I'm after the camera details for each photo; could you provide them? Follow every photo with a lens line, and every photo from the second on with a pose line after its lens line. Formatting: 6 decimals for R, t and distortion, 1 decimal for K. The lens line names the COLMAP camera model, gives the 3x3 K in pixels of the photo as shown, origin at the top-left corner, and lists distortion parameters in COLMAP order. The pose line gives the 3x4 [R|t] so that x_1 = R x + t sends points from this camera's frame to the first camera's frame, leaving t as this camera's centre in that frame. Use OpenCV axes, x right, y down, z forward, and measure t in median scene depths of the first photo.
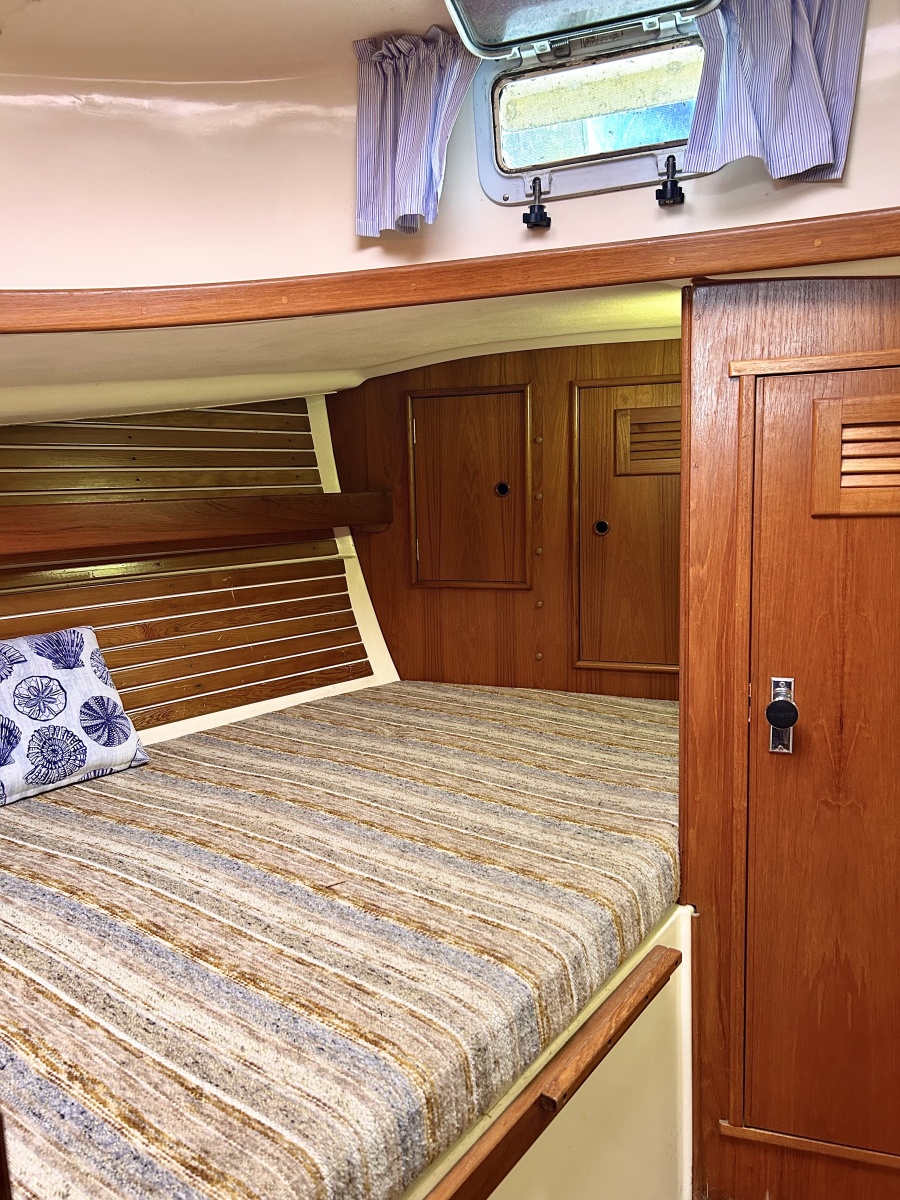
lens RADIAL K [[906.1, 0, 437.7], [0, 906.1, 600.3], [0, 0, 1]] dist [0.057133, -0.071525]
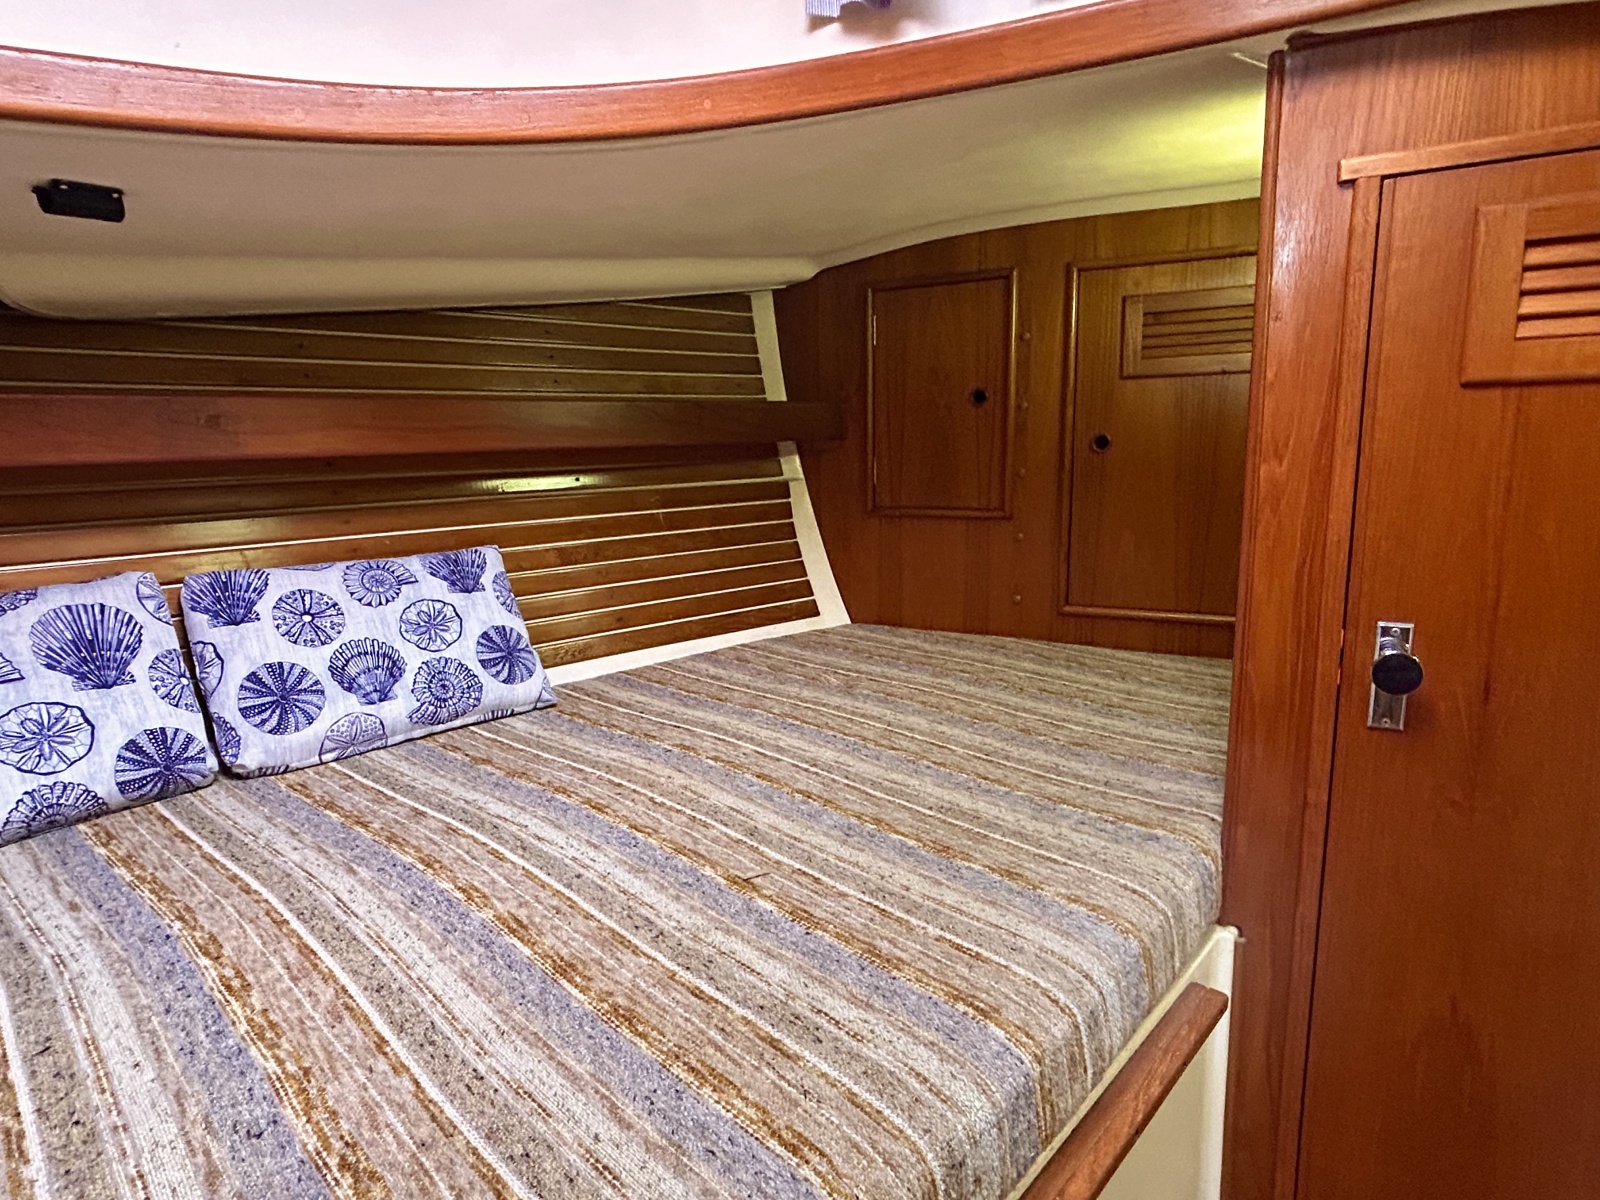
lens RADIAL K [[865.7, 0, 792.2], [0, 865.7, 592.2], [0, 0, 1]] dist [0.002160, -0.001992]
pose [[0.993164, 0.026217, -0.113742, -0.006593], [-0.021680, 0.998926, 0.040941, 0.043856], [0.114693, -0.038196, 0.992666, 0.285894]]
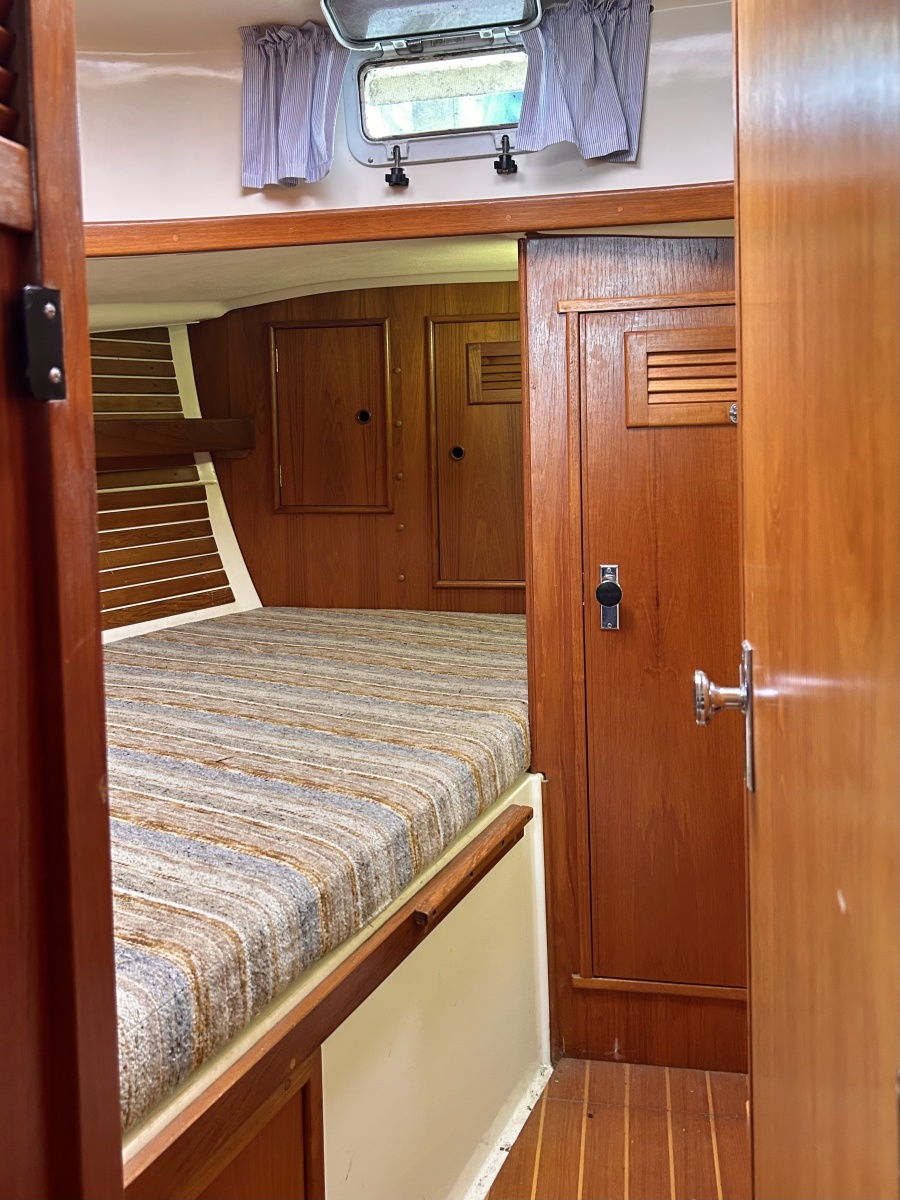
lens RADIAL K [[1047.3, 0, 443.0], [0, 1047.3, 472.7], [0, 0, 1]] dist [0.049255, -0.002516]
pose [[0.986887, -0.003963, 0.161366, -0.052717], [0.018980, 0.995613, -0.091625, 0.085626], [-0.160295, 0.093486, 0.982632, -0.305674]]
